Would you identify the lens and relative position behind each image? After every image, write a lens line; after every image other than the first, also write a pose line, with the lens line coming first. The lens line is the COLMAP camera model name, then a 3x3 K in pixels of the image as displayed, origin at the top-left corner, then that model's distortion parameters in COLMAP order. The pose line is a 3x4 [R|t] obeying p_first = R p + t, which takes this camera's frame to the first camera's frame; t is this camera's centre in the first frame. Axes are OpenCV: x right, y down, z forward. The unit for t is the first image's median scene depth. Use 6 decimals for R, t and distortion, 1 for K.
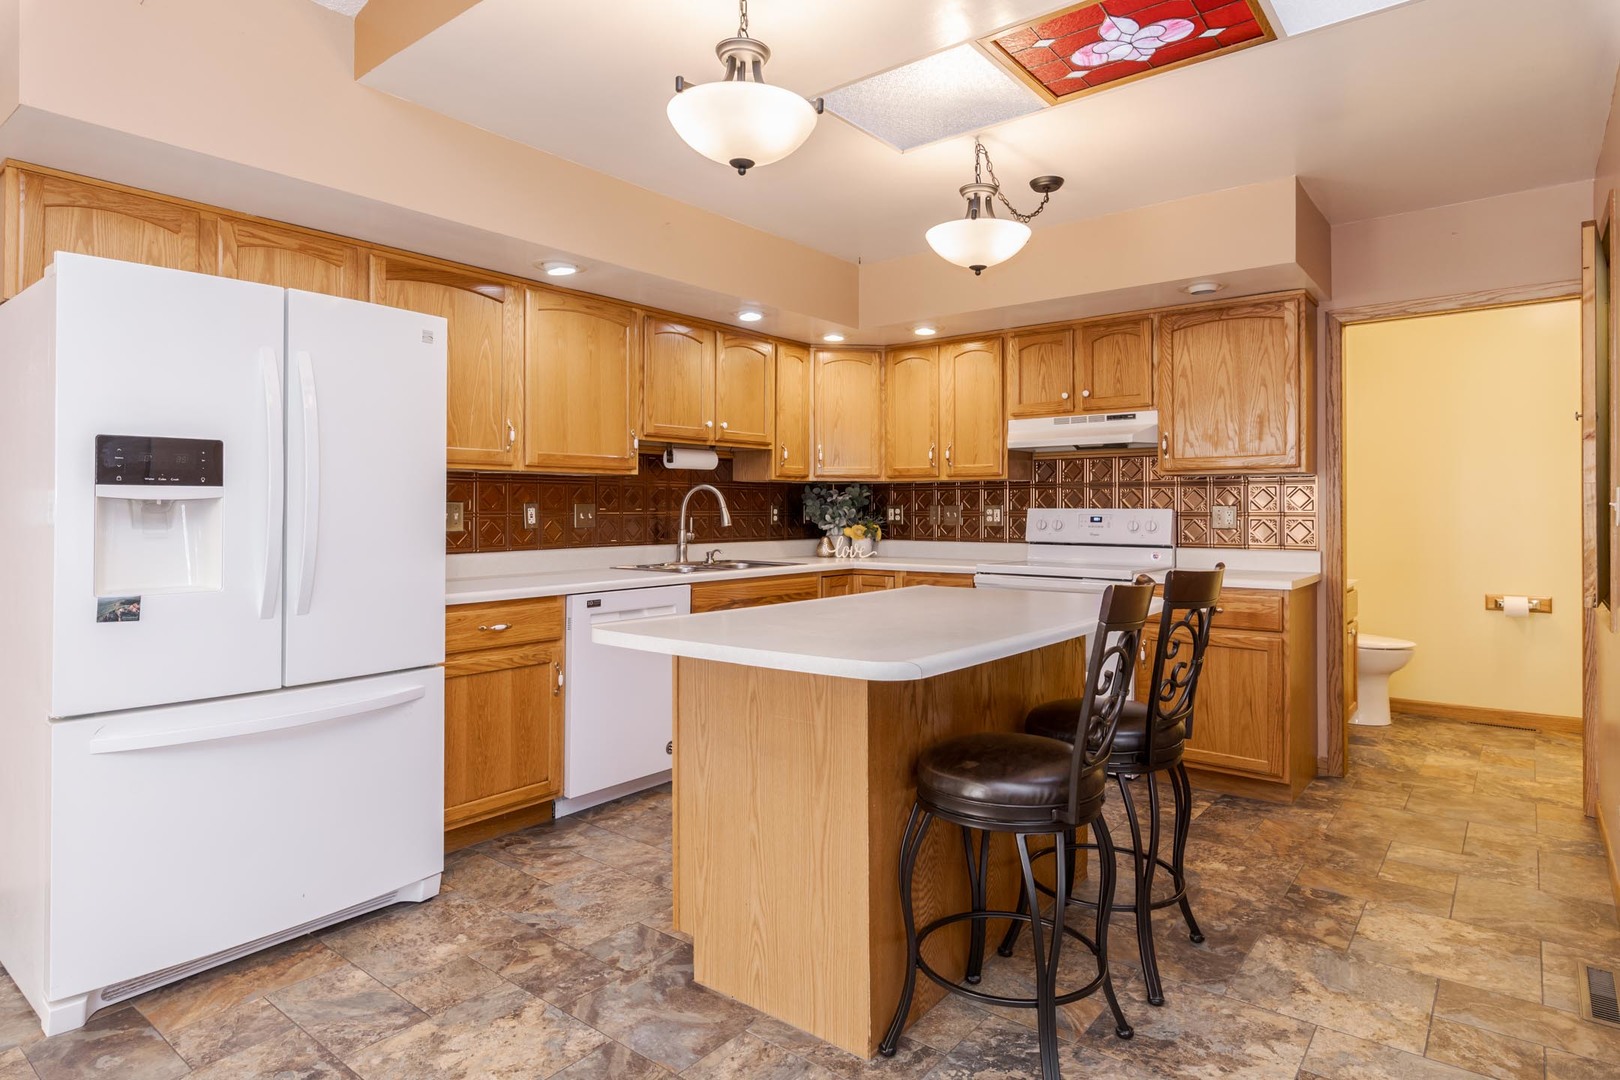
lens RADIAL K [[886.3, 0, 851.0], [0, 886.3, 503.1], [0, 0, 1]] dist [-0.004075, 0.000224]
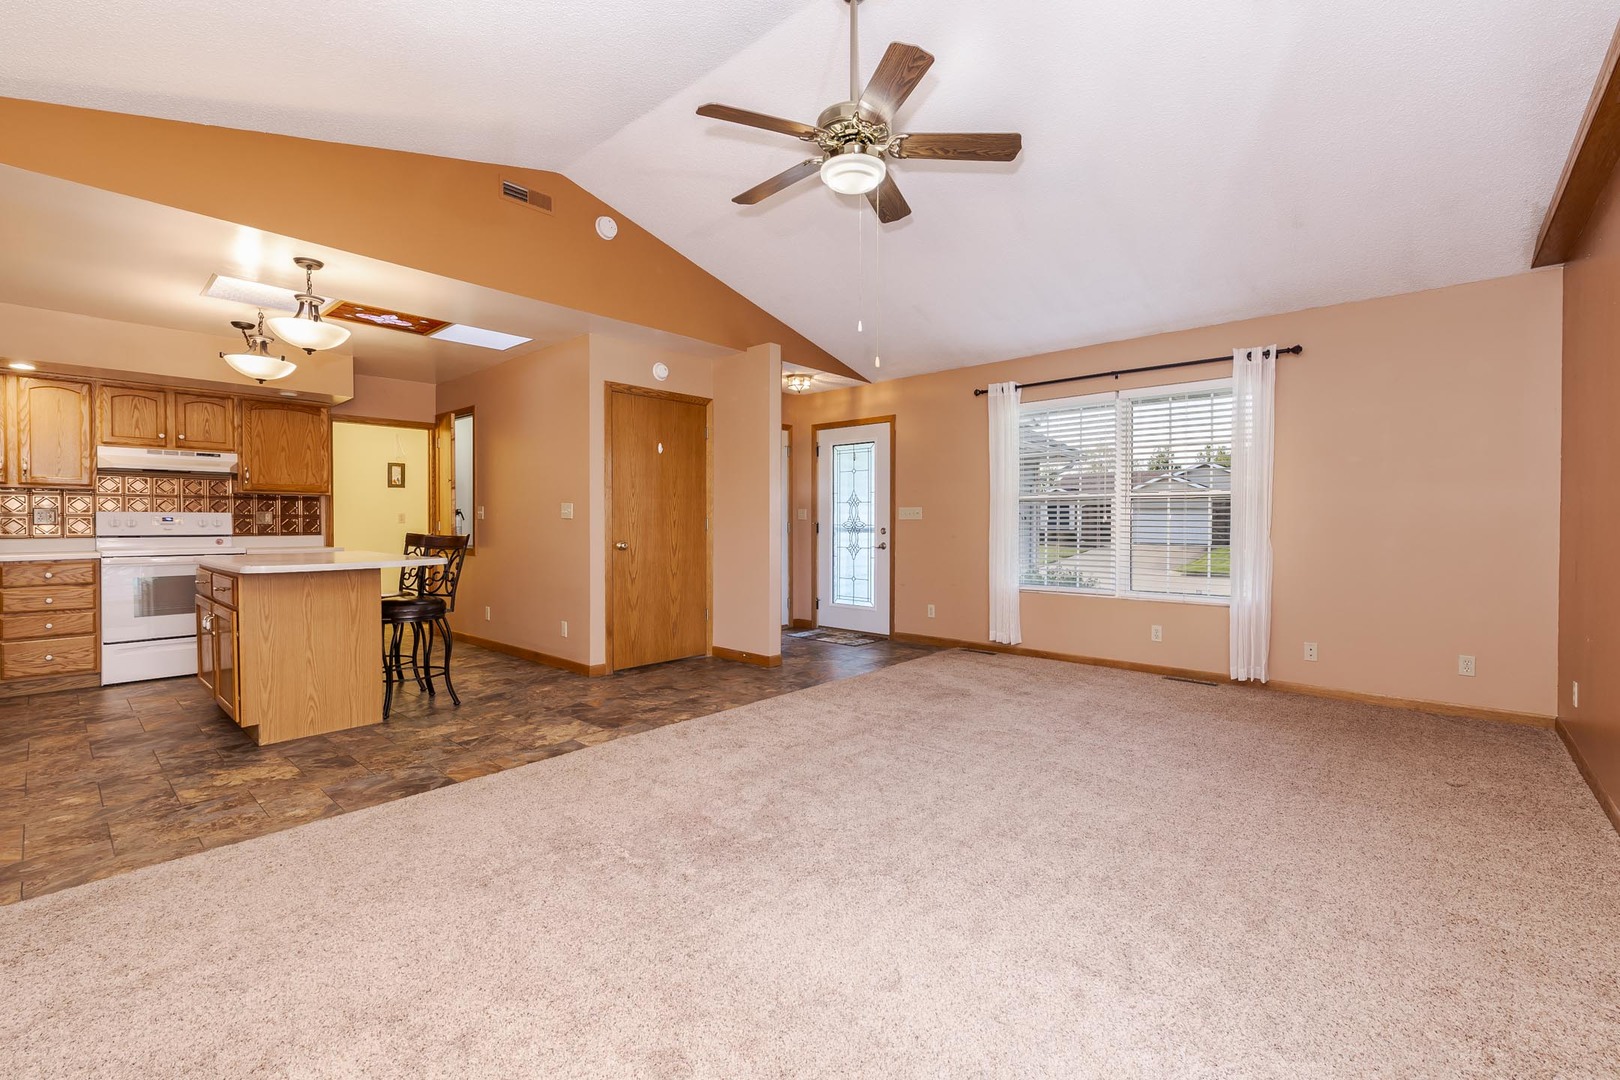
lens RADIAL K [[696.1, 0, 808.5], [0, 696.1, 532.5], [0, 0, 1]] dist [0.003158, 0.000734]
pose [[0.083867, -0.015661, 0.996354, -0.829286], [-0.008338, 0.999830, 0.016417, 0.012622], [-0.996442, -0.009685, 0.083722, -0.179634]]
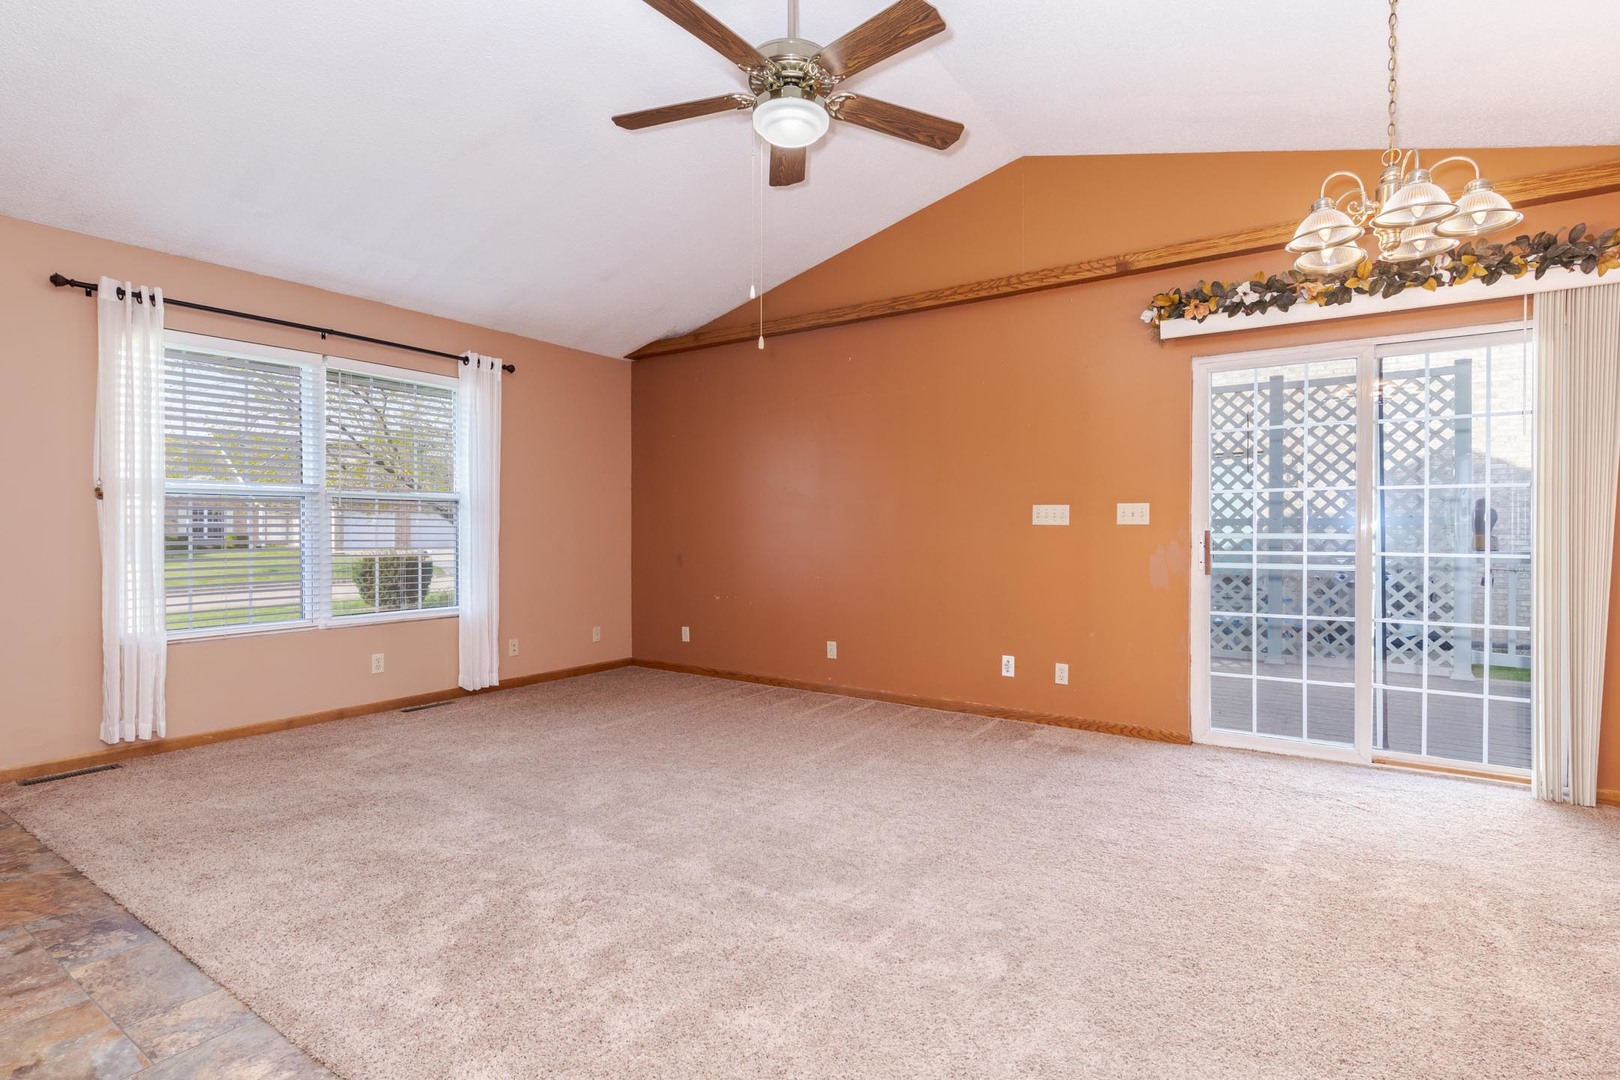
lens RADIAL K [[774.8, 0, 841.5], [0, 774.8, 535.6], [0, 0, 1]] dist [-0.003754, 0.000775]
pose [[-0.998034, 0.000272, -0.062670, -0.203501], [0.000143, 0.999998, 0.002061, 0.017108], [0.062671, 0.002048, -0.998032, 0.432115]]
